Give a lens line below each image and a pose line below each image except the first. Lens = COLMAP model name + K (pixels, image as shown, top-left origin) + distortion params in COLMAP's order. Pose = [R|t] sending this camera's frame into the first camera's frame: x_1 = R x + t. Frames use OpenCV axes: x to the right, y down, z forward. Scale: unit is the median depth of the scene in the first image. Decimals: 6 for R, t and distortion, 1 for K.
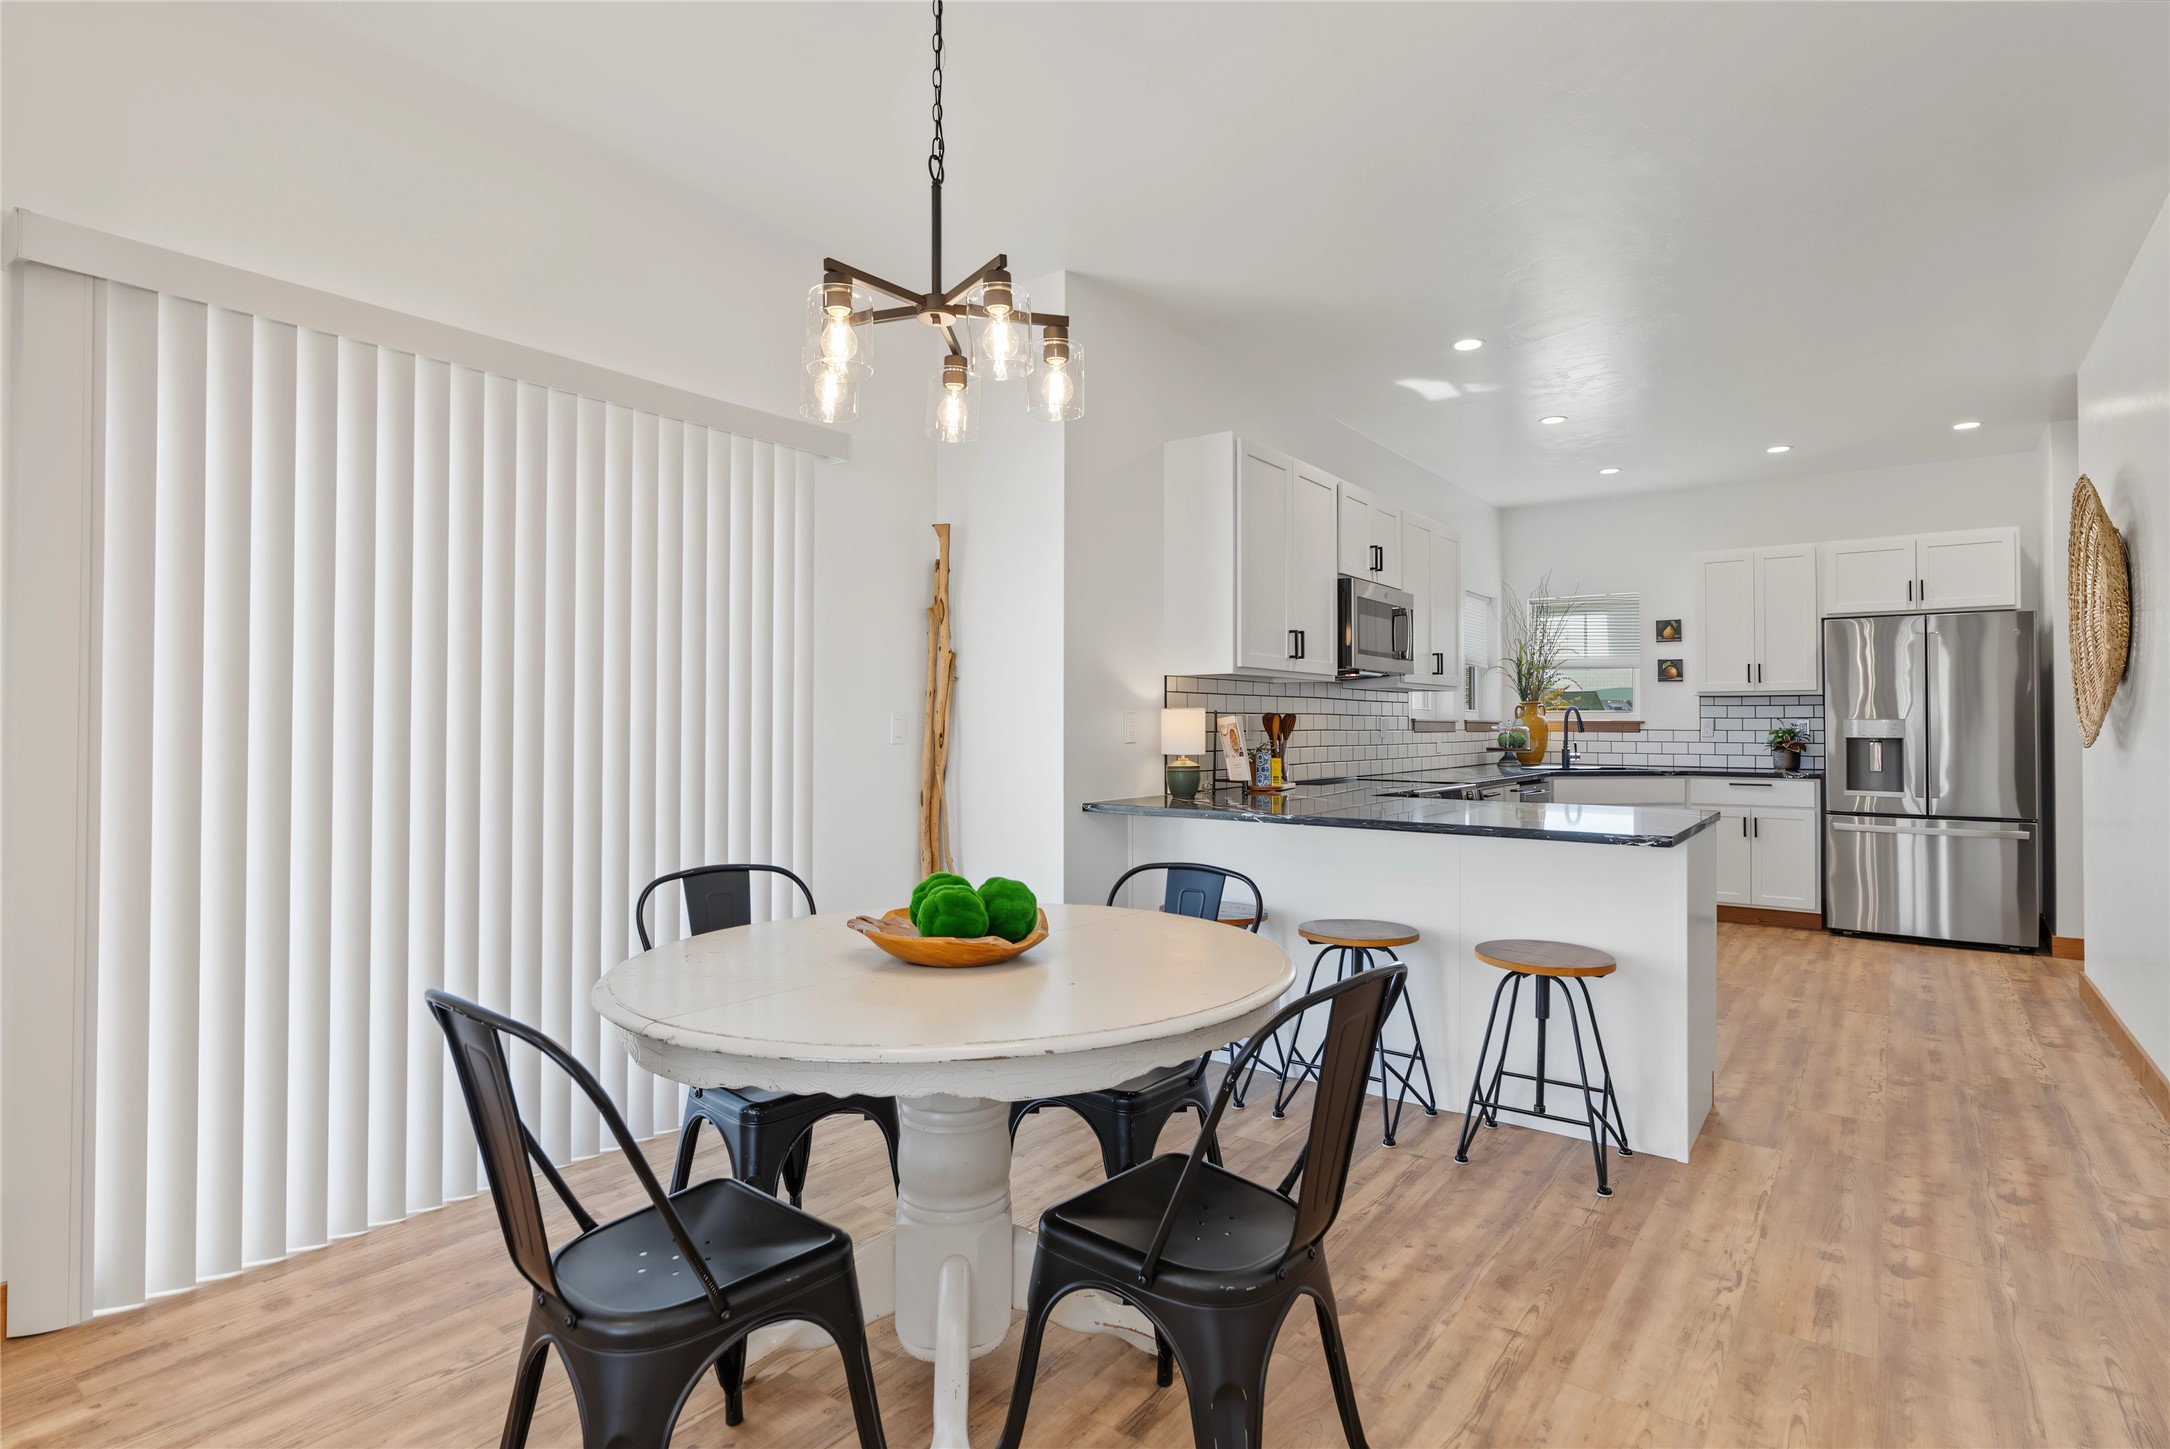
lens RADIAL K [[1107.0, 0, 1094.4], [0, 1107.0, 704.8], [0, 0, 1]] dist [0.004134, -0.000165]
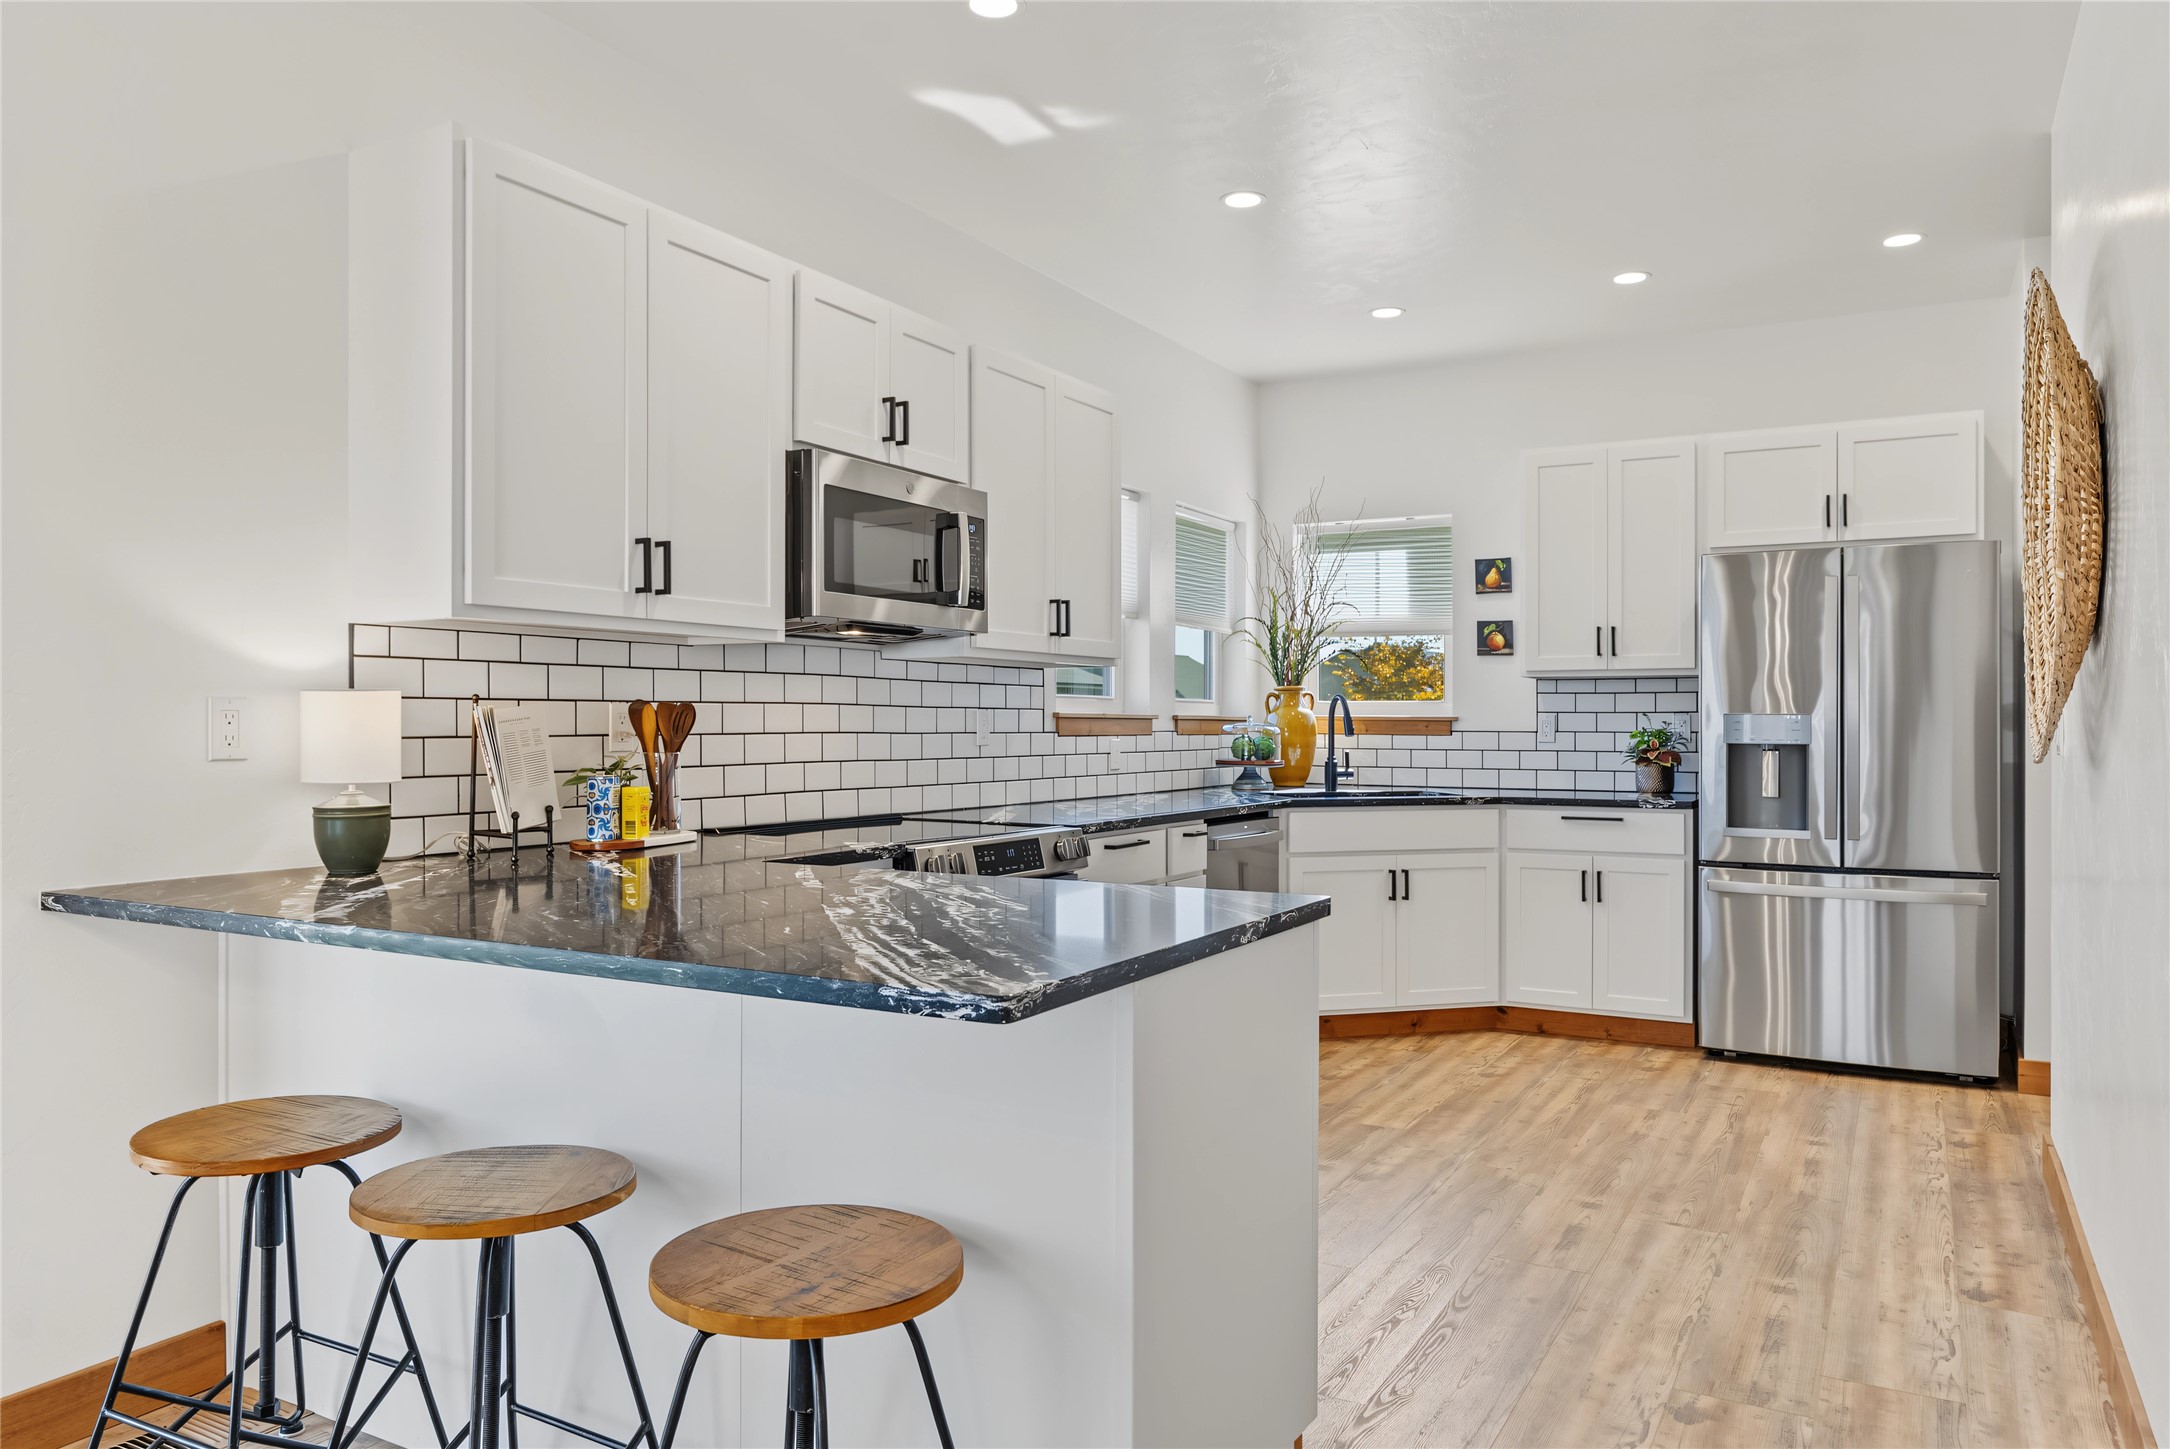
lens RADIAL K [[1520.2, 0, 1097.1], [0, 1520.2, 711.8], [0, 0, 1]] dist [0.023426, 0.008236]
pose [[0.991314, 0.000106, 0.131519, 0.215314], [-0.001288, 0.999960, 0.008899, 0.004717], [-0.131513, -0.008991, 0.991274, 0.196394]]
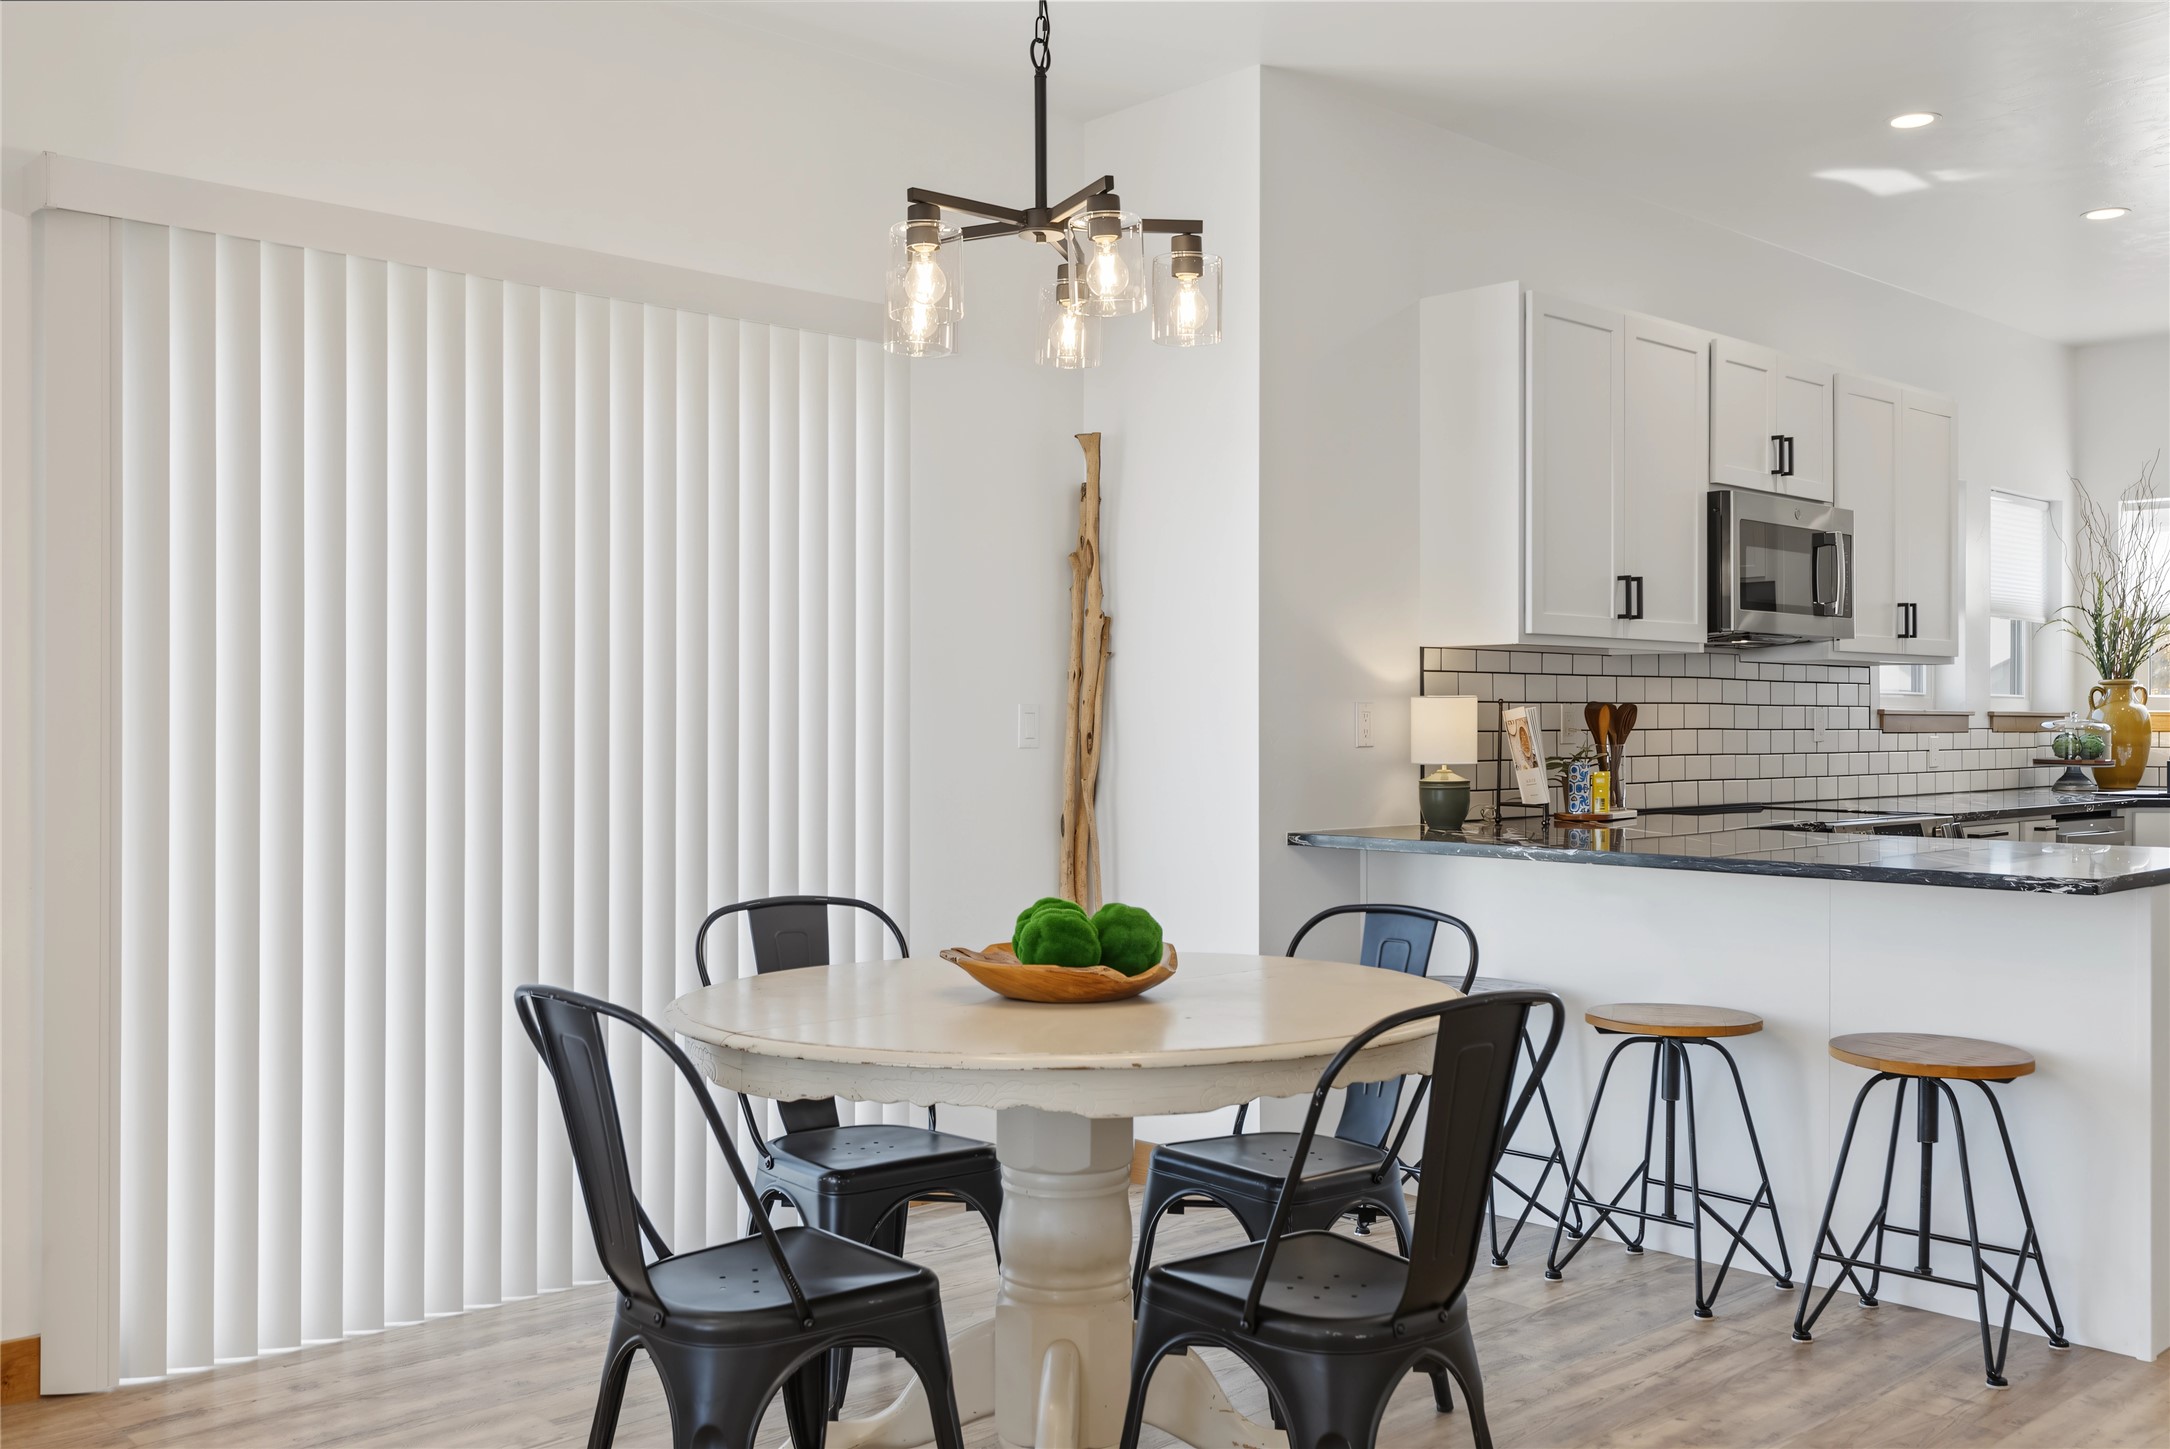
lens RADIAL K [[2005.5, 0, 1105.6], [0, 2005.5, 711.4], [0, 0, 1]] dist [0.030397, 0.000000]
pose [[0.987305, -0.000831, -0.158834, 0.047976], [0.002990, 0.999906, 0.013353, -0.002947], [0.158809, -0.013659, 0.987215, -0.162416]]
